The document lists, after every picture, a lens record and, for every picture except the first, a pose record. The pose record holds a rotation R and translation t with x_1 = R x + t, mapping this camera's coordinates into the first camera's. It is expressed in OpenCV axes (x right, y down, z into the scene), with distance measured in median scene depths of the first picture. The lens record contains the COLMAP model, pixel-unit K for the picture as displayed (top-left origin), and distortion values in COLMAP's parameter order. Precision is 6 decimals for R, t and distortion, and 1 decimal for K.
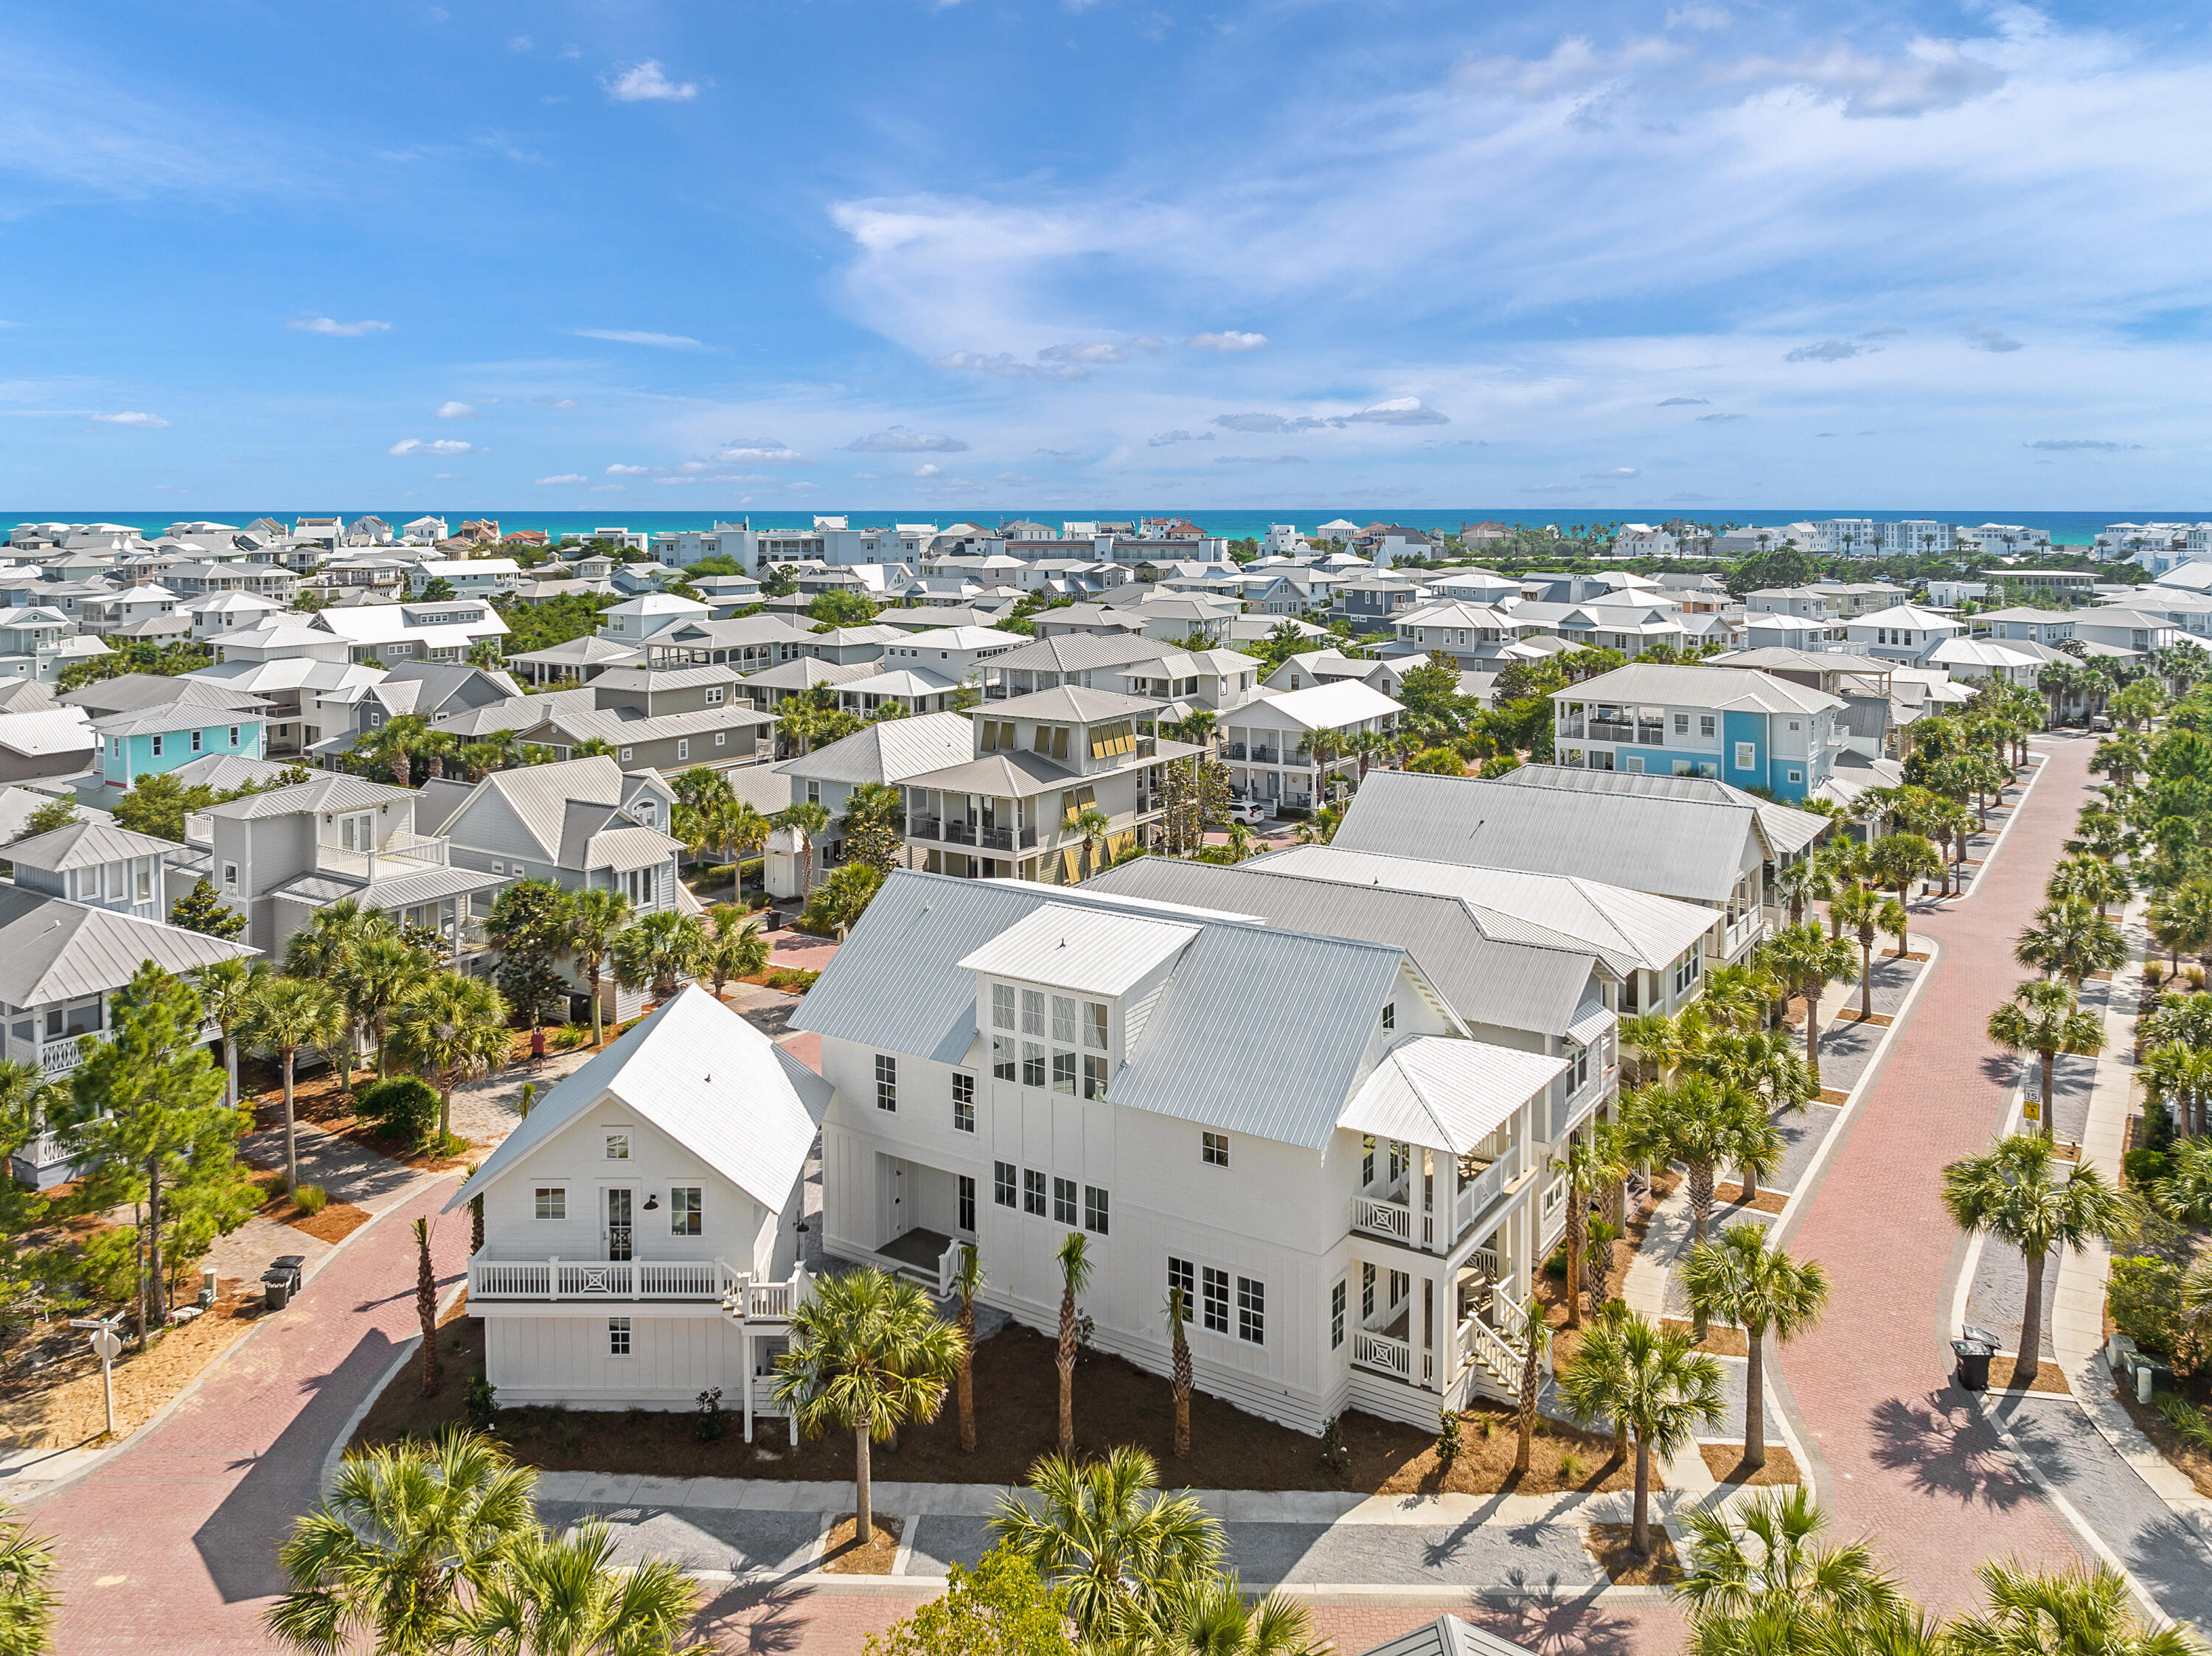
lens RADIAL K [[1652.6, 0, 1102.3], [0, 1652.6, 817.9], [0, 0, 1]] dist [-0.054591, 0.021414]
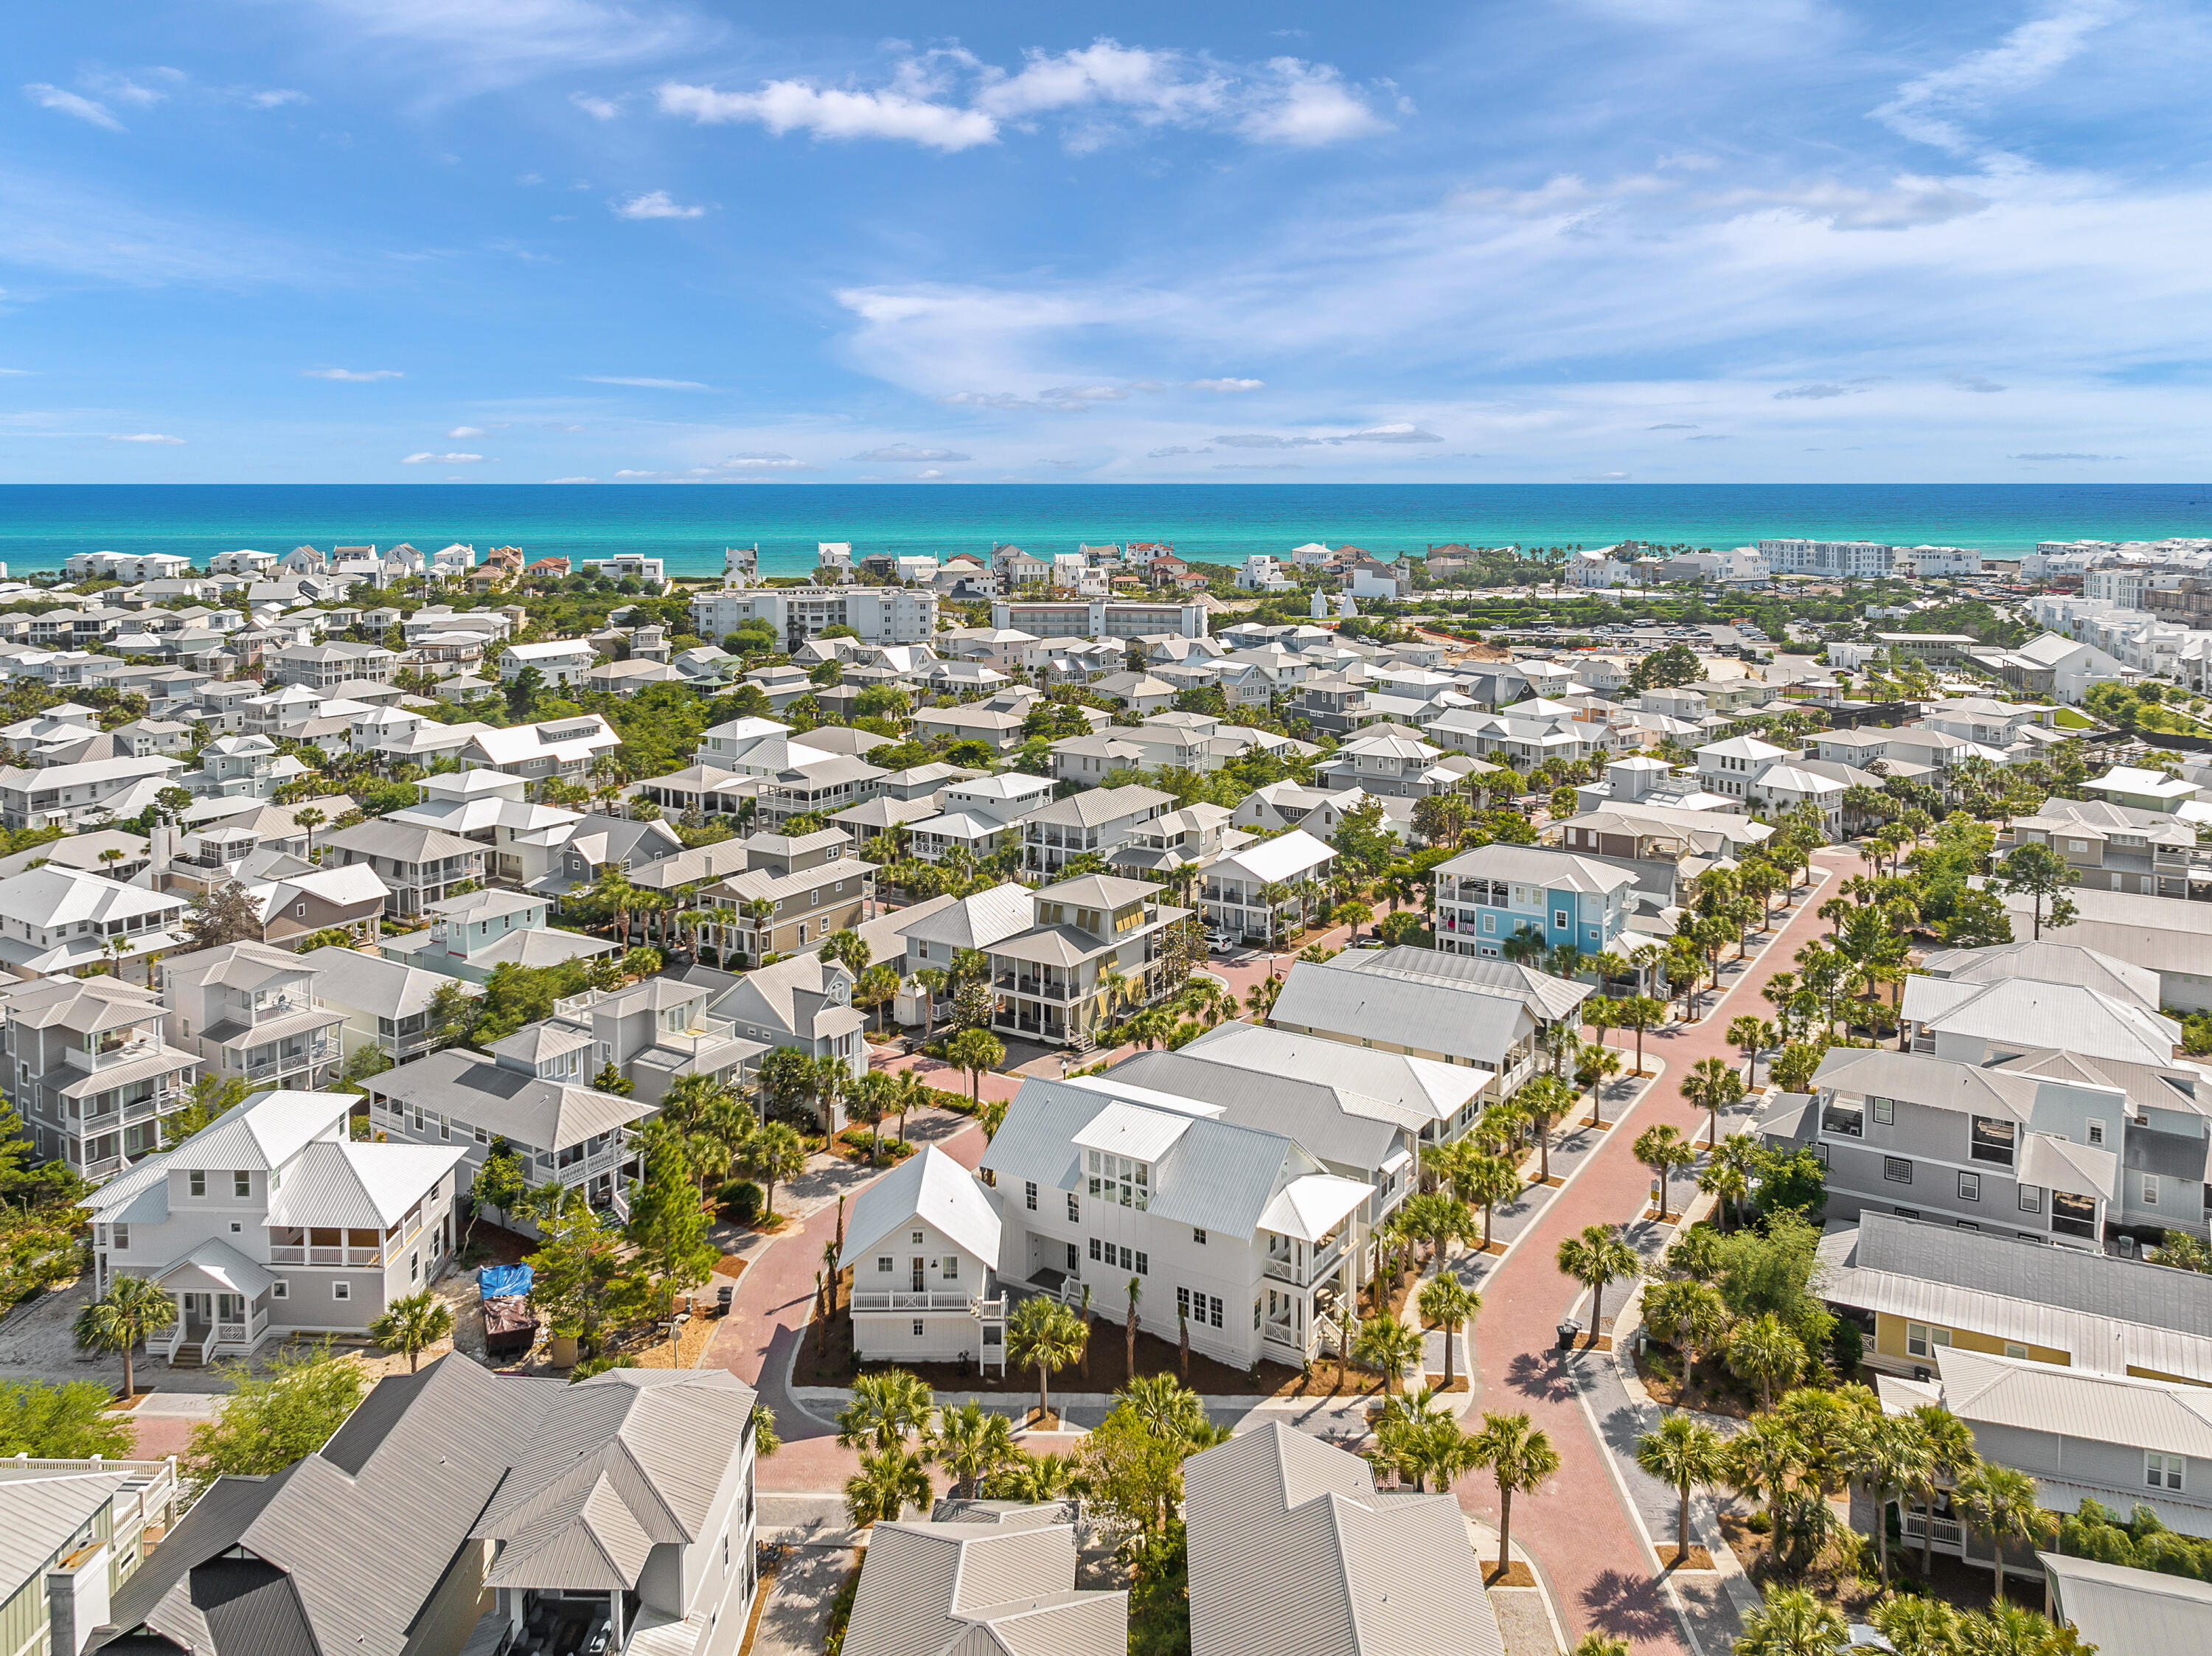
lens RADIAL K [[1652.6, 0, 1110.6], [0, 1652.6, 837.7], [0, 0, 1]] dist [-0.054591, 0.021414]
pose [[0.999845, -0.000112, 0.017602, -0.054909], [-0.000423, 0.999538, 0.030379, -0.248348], [-0.017597, -0.030382, 0.999383, -0.724280]]
